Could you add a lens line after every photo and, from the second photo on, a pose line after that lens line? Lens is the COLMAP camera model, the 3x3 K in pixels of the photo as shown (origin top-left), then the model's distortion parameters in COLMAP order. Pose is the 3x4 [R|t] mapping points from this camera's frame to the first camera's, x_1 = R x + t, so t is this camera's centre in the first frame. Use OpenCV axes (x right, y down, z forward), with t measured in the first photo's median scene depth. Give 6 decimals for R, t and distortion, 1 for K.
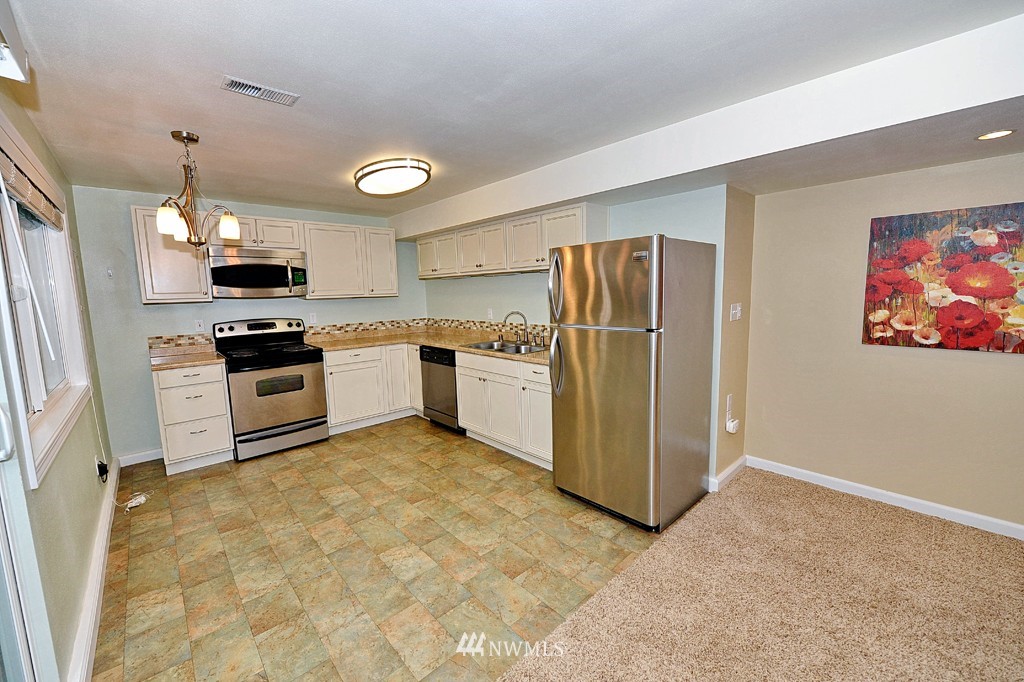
lens RADIAL K [[402.8, 0, 510.0], [0, 402.8, 339.0], [0, 0, 1]] dist [-0.006821, -0.000245]
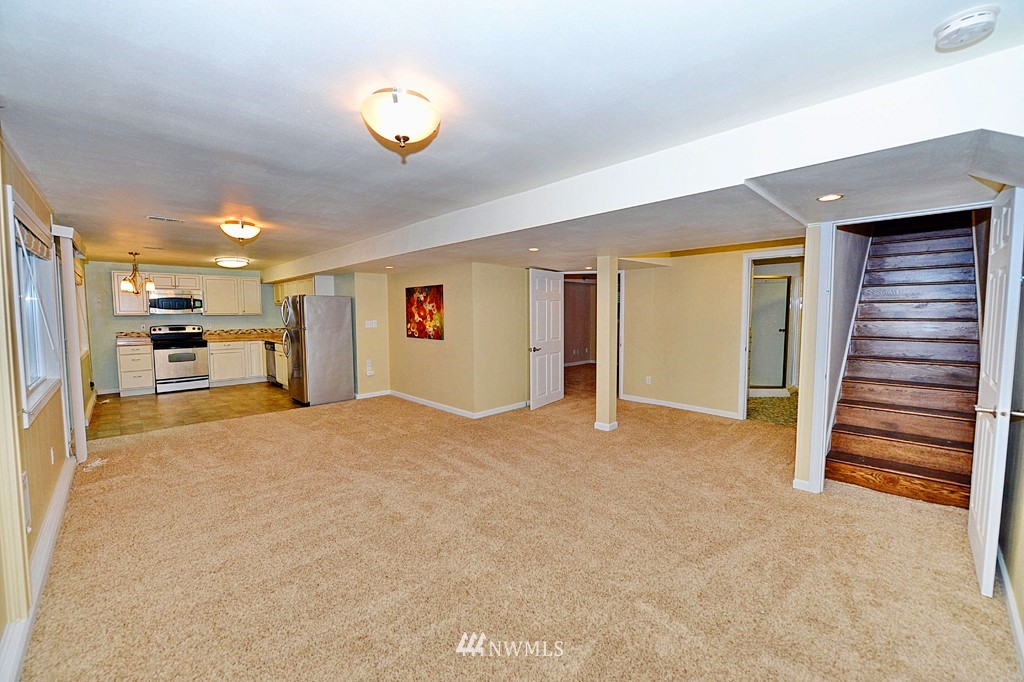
lens RADIAL K [[402.8, 0, 514.3], [0, 402.8, 340.5], [0, 0, 1]] dist [-0.006821, -0.000245]
pose [[0.999459, 0.018798, 0.026969, 1.067648], [-0.017337, 0.998421, -0.053426, 0.111002], [-0.027931, 0.052930, 0.998208, -1.087176]]
